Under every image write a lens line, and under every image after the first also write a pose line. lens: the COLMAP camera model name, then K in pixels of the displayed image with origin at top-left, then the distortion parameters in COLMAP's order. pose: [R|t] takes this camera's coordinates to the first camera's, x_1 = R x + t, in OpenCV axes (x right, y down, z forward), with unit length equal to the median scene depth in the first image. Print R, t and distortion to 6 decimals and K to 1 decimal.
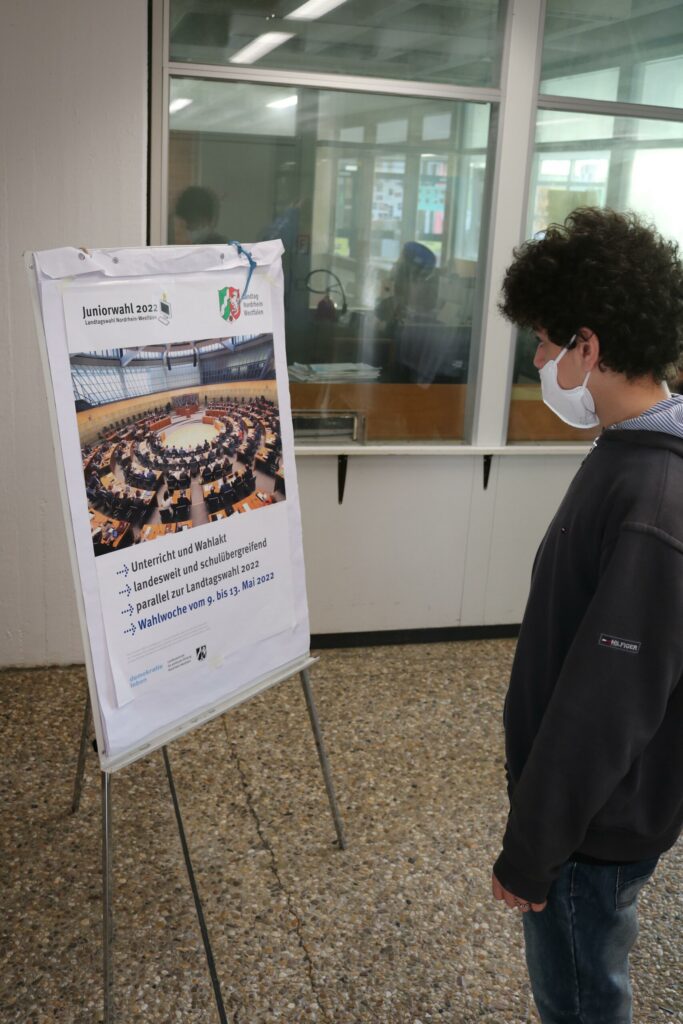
lens RADIAL K [[1068.5, 0, 341.5], [0, 1068.5, 512.0], [0, 0, 1]] dist [-0.114014, 0.000412]
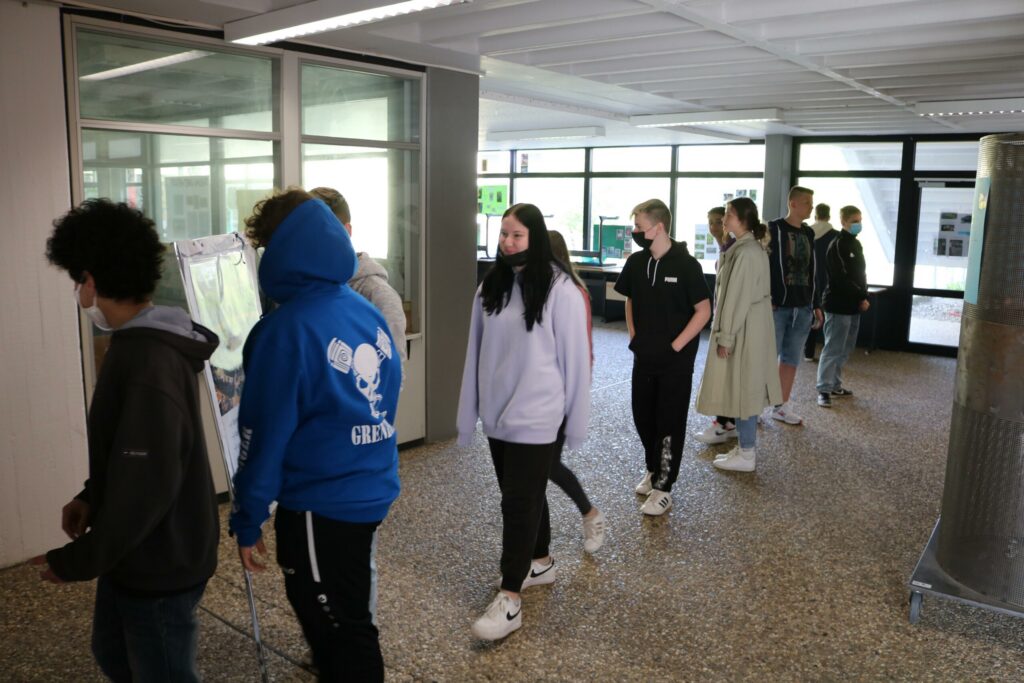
lens RADIAL K [[824.1, 0, 512.0], [0, 824.1, 341.5], [0, 0, 1]] dist [-0.113340, 0.001194]
pose [[0.810505, -0.135260, 0.569901, -0.450066], [0.194541, 0.979902, -0.044105, 0.056066], [-0.552482, 0.146616, 0.820529, -0.261903]]
